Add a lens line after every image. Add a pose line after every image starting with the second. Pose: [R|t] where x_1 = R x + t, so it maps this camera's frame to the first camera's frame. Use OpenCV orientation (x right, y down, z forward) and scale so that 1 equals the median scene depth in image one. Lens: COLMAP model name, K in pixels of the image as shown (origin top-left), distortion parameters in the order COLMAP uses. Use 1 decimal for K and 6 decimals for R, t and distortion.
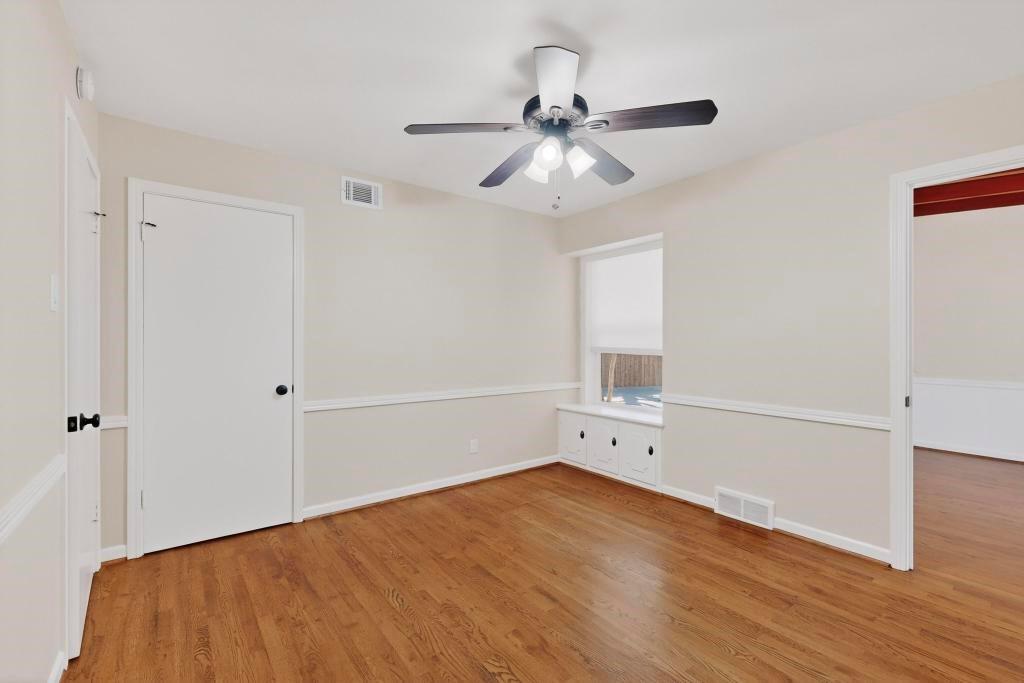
lens RADIAL K [[444.9, 0, 512.0], [0, 444.9, 341.5], [0, 0, 1]] dist [0.001648, 0.000053]
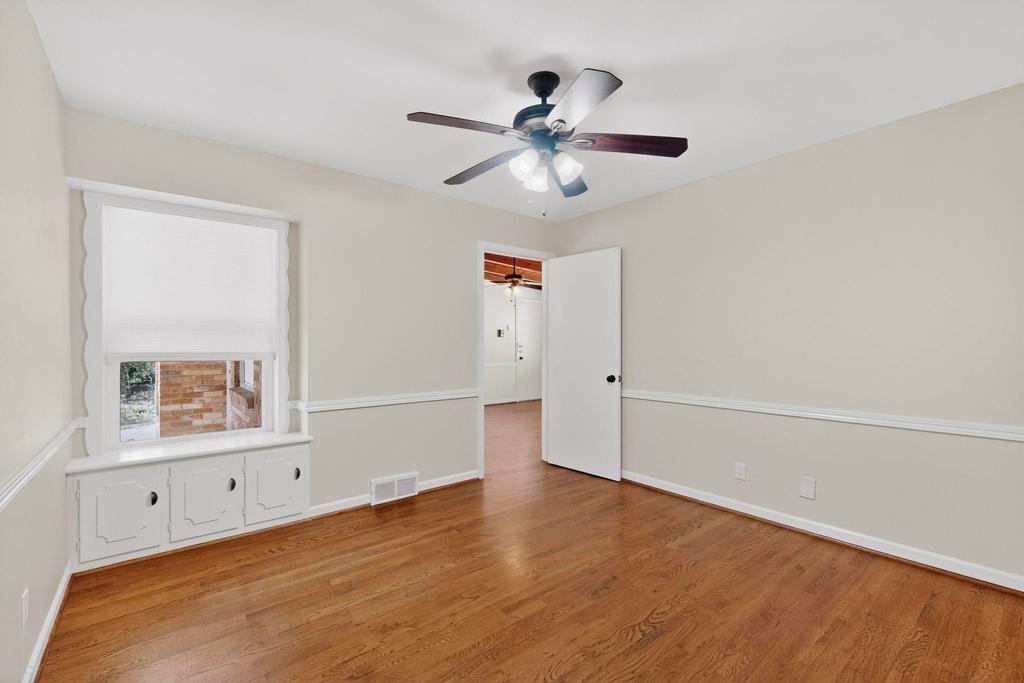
lens RADIAL K [[444.9, 0, 512.0], [0, 444.9, 341.5], [0, 0, 1]] dist [0.001648, 0.000053]
pose [[-0.022314, -0.004027, 0.999743, -0.565115], [0.000253, 0.999992, 0.004033, -0.006176], [-0.999751, 0.000343, -0.022312, 0.655293]]
